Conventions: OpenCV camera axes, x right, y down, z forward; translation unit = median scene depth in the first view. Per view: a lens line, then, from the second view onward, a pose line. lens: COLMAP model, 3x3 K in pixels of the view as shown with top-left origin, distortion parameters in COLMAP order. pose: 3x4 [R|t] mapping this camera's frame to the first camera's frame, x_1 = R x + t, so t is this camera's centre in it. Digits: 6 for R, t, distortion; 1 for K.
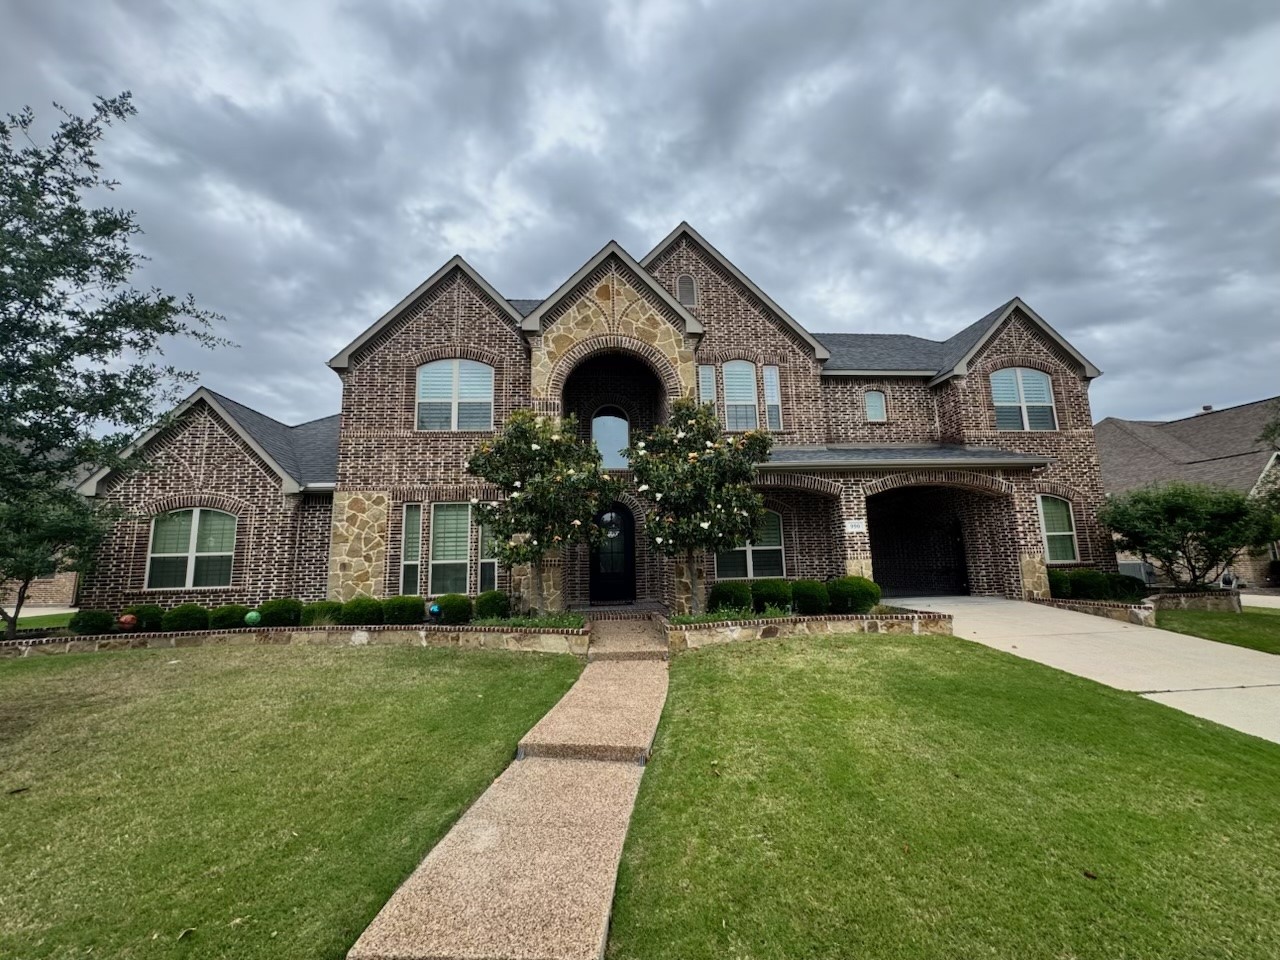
lens RADIAL K [[509.7, 0, 640.0], [0, 509.7, 480.0], [0, 0, 1]] dist [-0.002092, -0.000204]
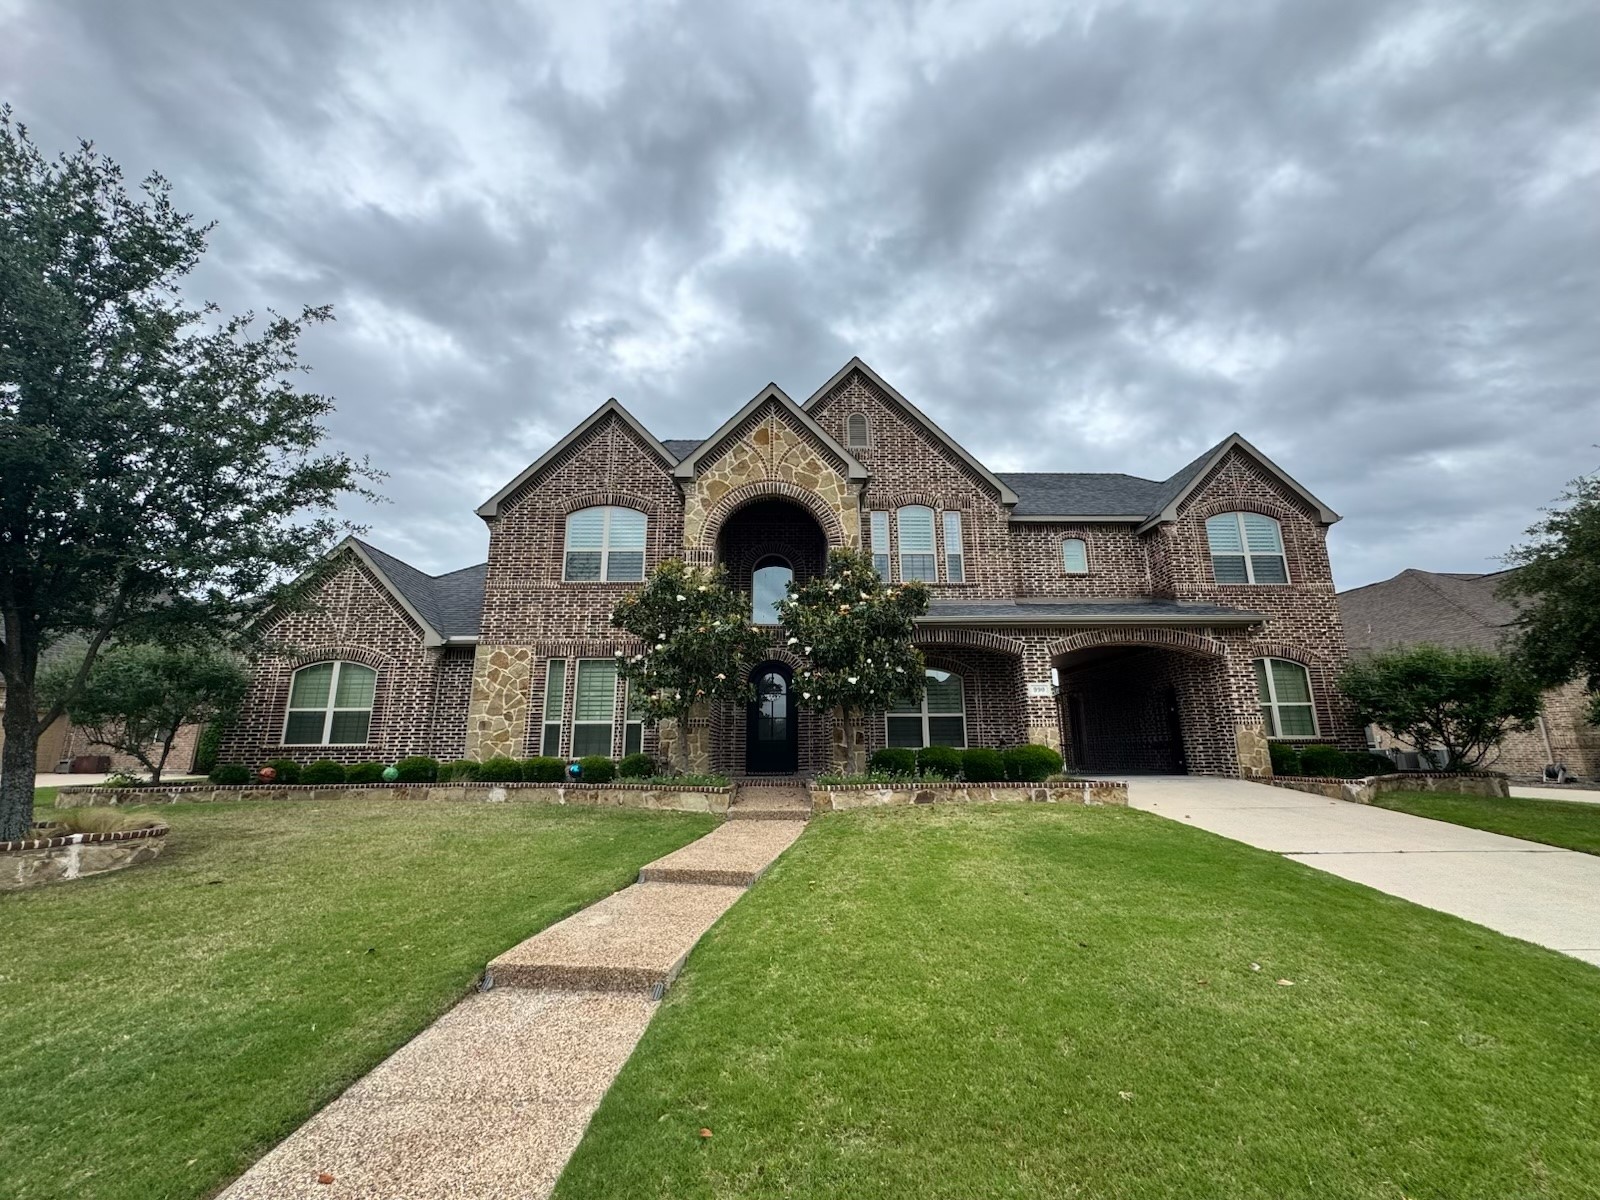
lens RADIAL K [[637.1, 0, 800.0], [0, 637.1, 600.0], [0, 0, 1]] dist [-0.002092, -0.000204]
pose [[0.997928, 0.004949, -0.064142, 0.076066], [-0.009608, 0.997319, -0.072537, 0.019410], [0.063612, 0.073003, 0.995301, -0.149230]]
